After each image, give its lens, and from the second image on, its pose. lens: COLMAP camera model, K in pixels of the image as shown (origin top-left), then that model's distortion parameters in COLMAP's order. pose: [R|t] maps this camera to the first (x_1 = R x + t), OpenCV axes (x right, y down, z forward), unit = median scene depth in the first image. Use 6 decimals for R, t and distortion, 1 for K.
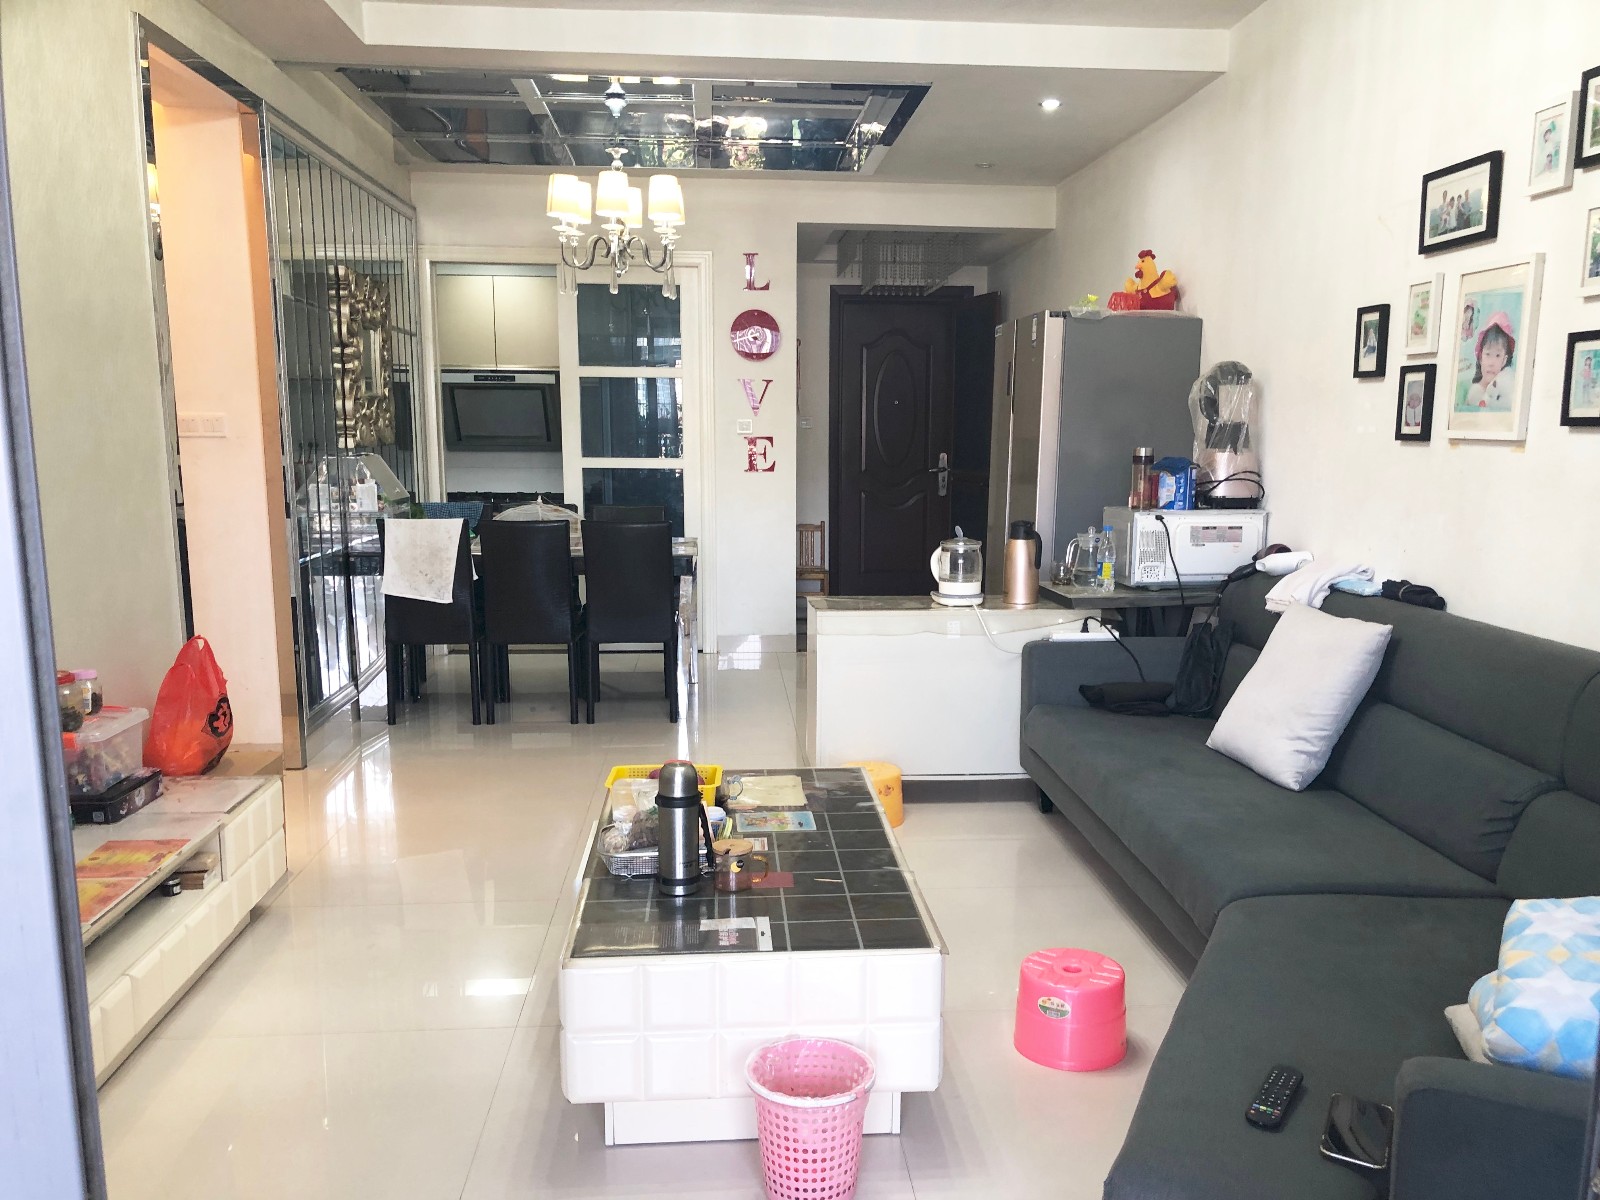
lens RADIAL K [[1303.4, 0, 830.9], [0, 1303.4, 638.7], [0, 0, 1]] dist [0.027099, -0.014099]
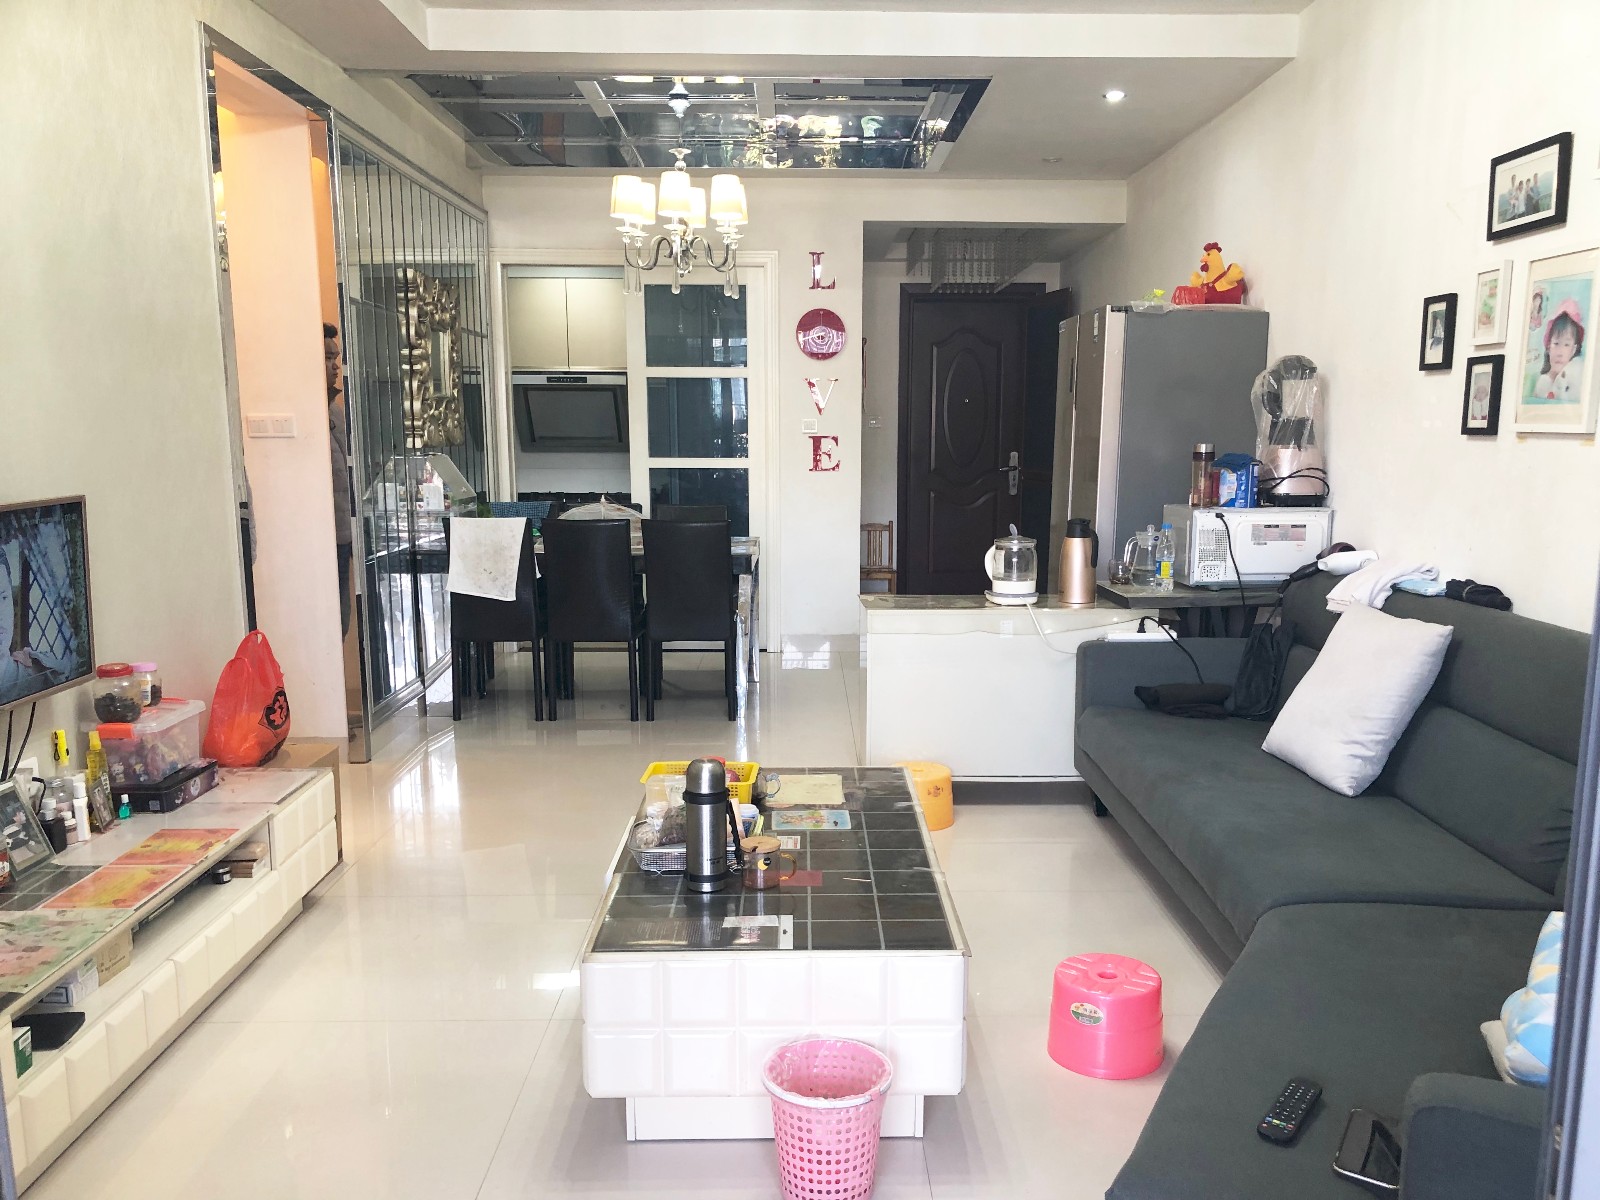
lens RADIAL K [[1303.4, 0, 833.9], [0, 1303.4, 640.7], [0, 0, 1]] dist [0.027099, -0.014099]
pose [[0.998053, 0.006089, -0.062069, 0.019945], [-0.006046, 0.999981, 0.000872, 0.001417], [0.062074, -0.000495, 0.998071, 0.004930]]
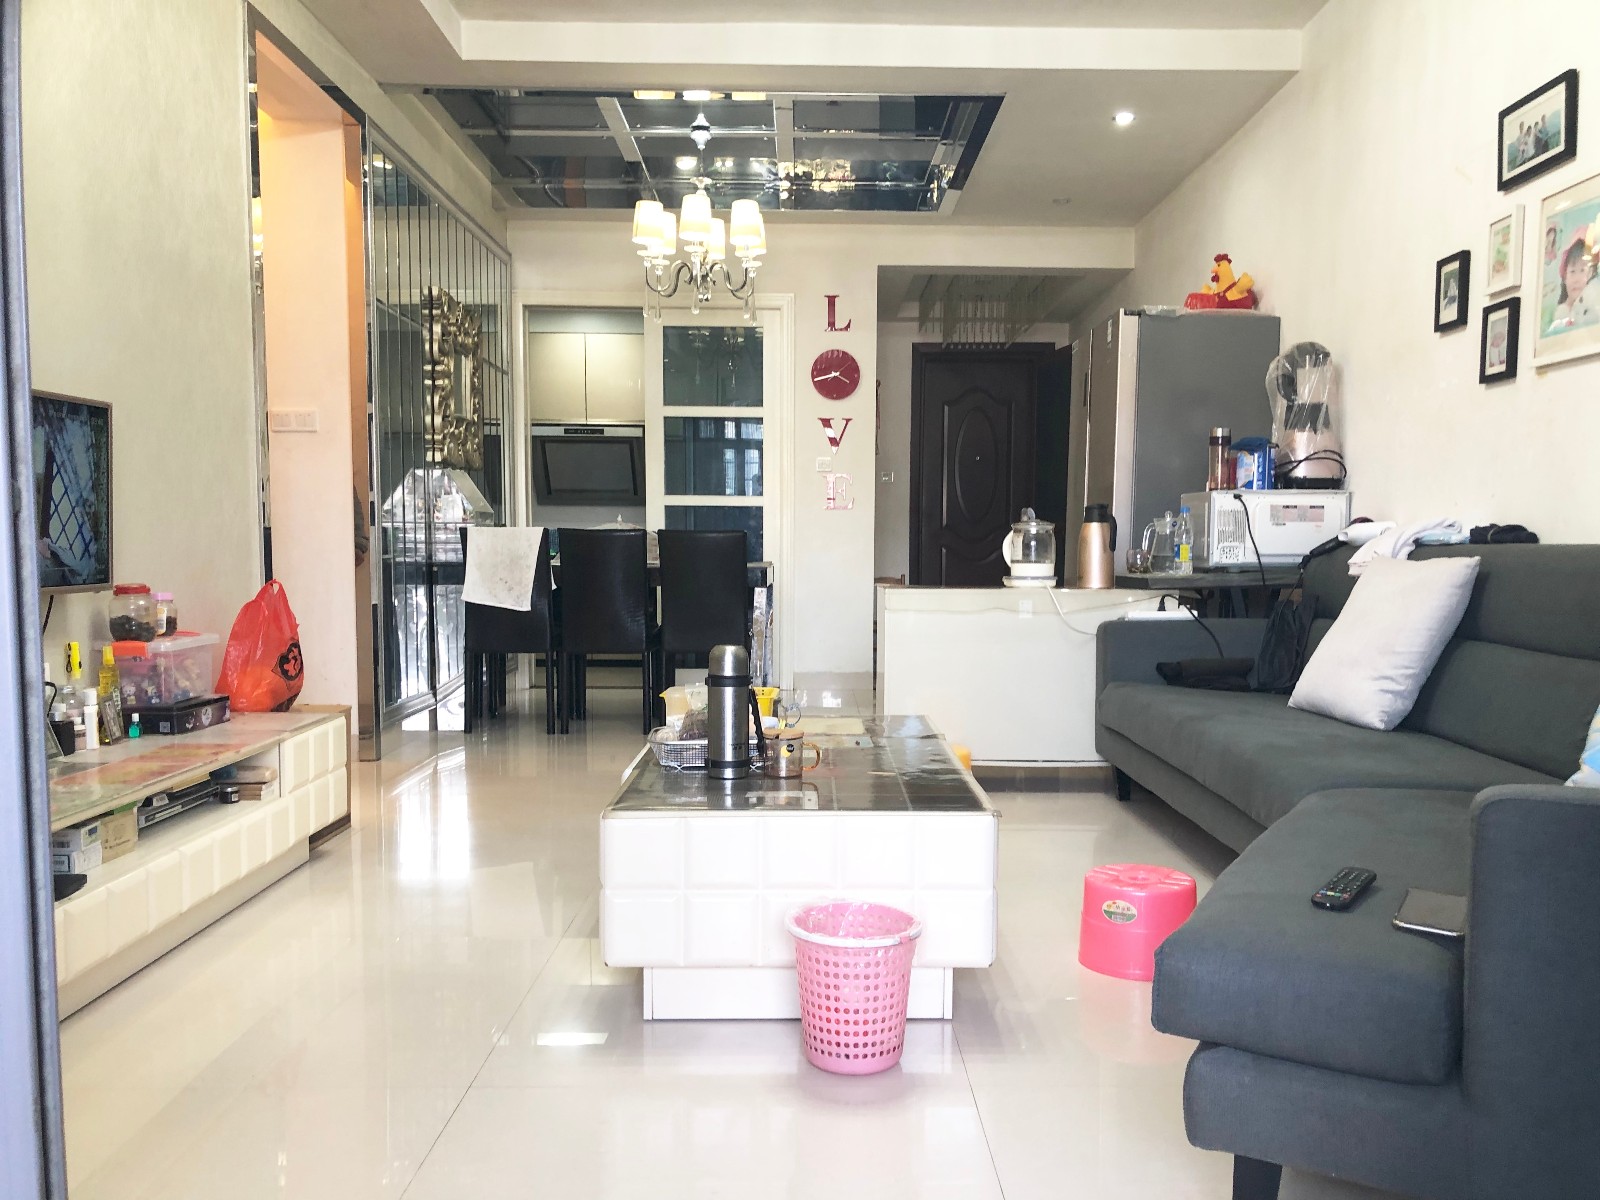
lens RADIAL K [[1303.4, 0, 837.7], [0, 1303.4, 644.9], [0, 0, 1]] dist [0.027099, -0.014099]
pose [[0.997880, 0.004593, -0.064919, 0.013464], [-0.010398, 0.995944, -0.089371, 0.087171], [0.064246, 0.089856, 0.993880, 0.013956]]
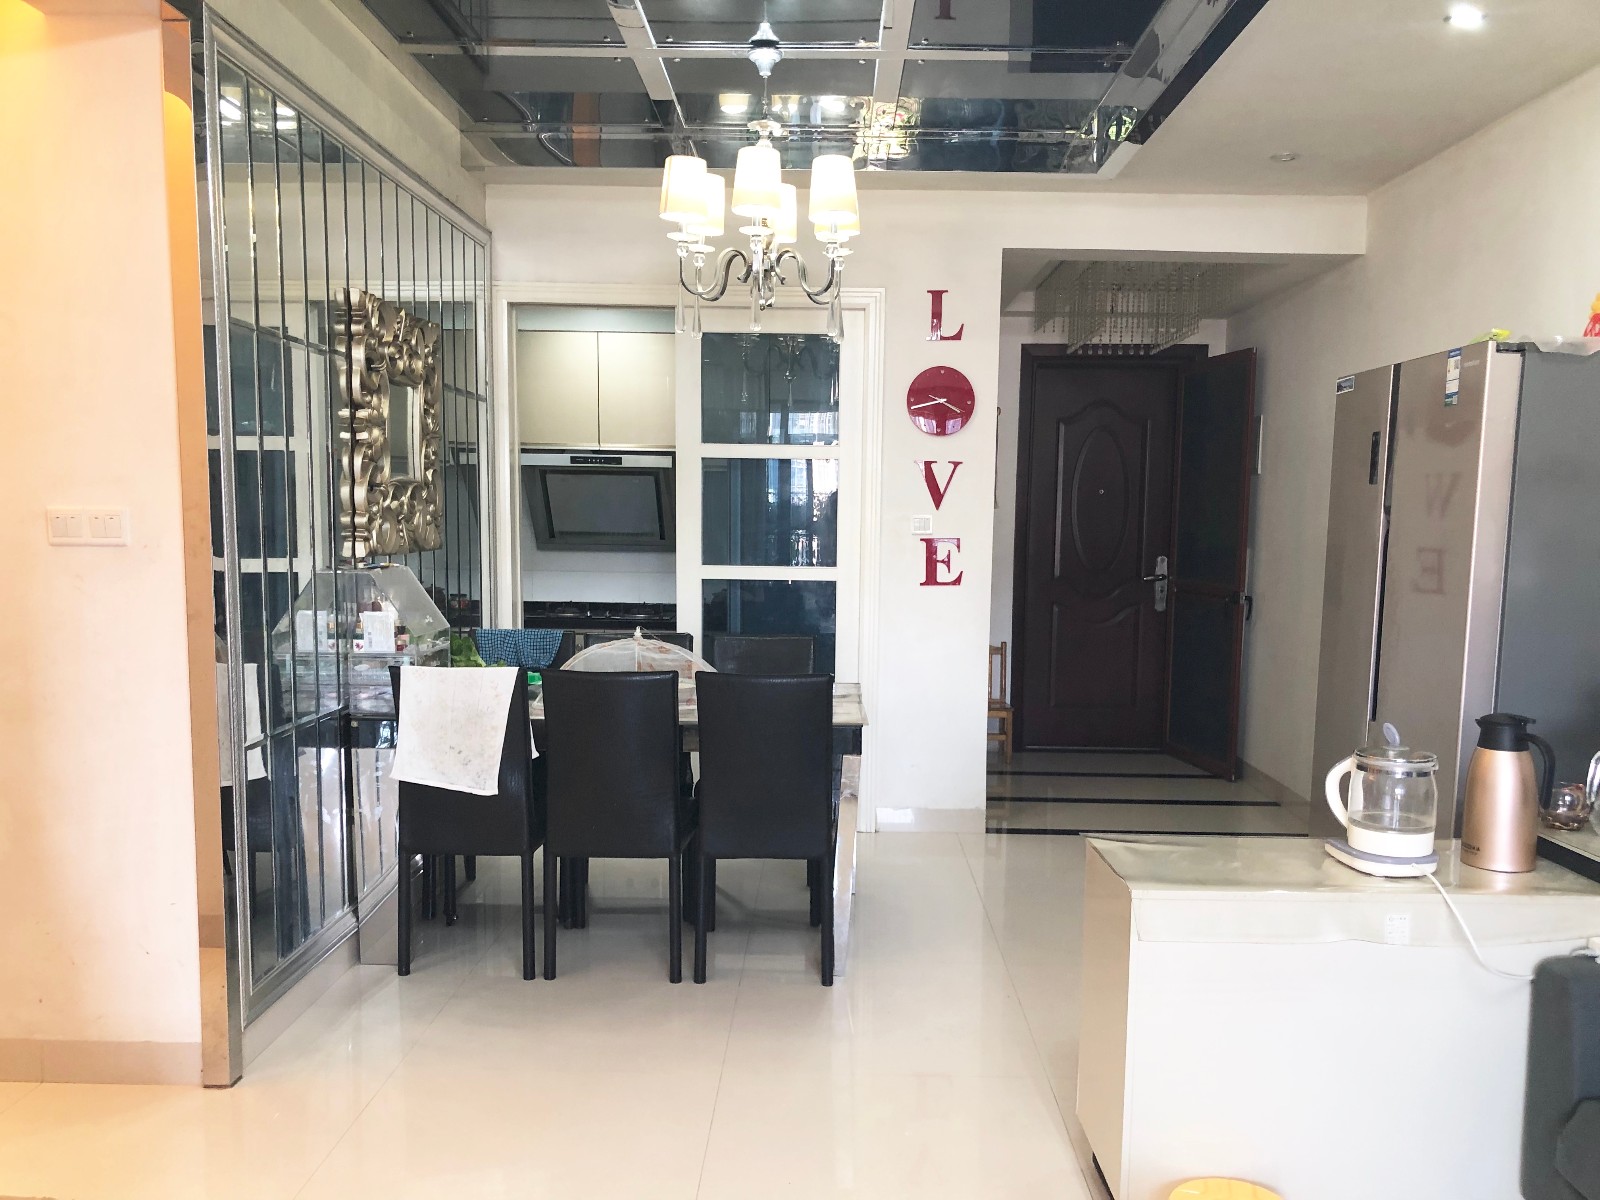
lens RADIAL K [[1303.4, 0, 833.9], [0, 1303.4, 632.4], [0, 0, 1]] dist [0.027099, -0.014099]
pose [[0.996015, 0.015693, -0.087795, -0.066835], [-0.021868, 0.997320, -0.069816, -0.066827], [0.086464, 0.071458, 0.993689, 0.363281]]
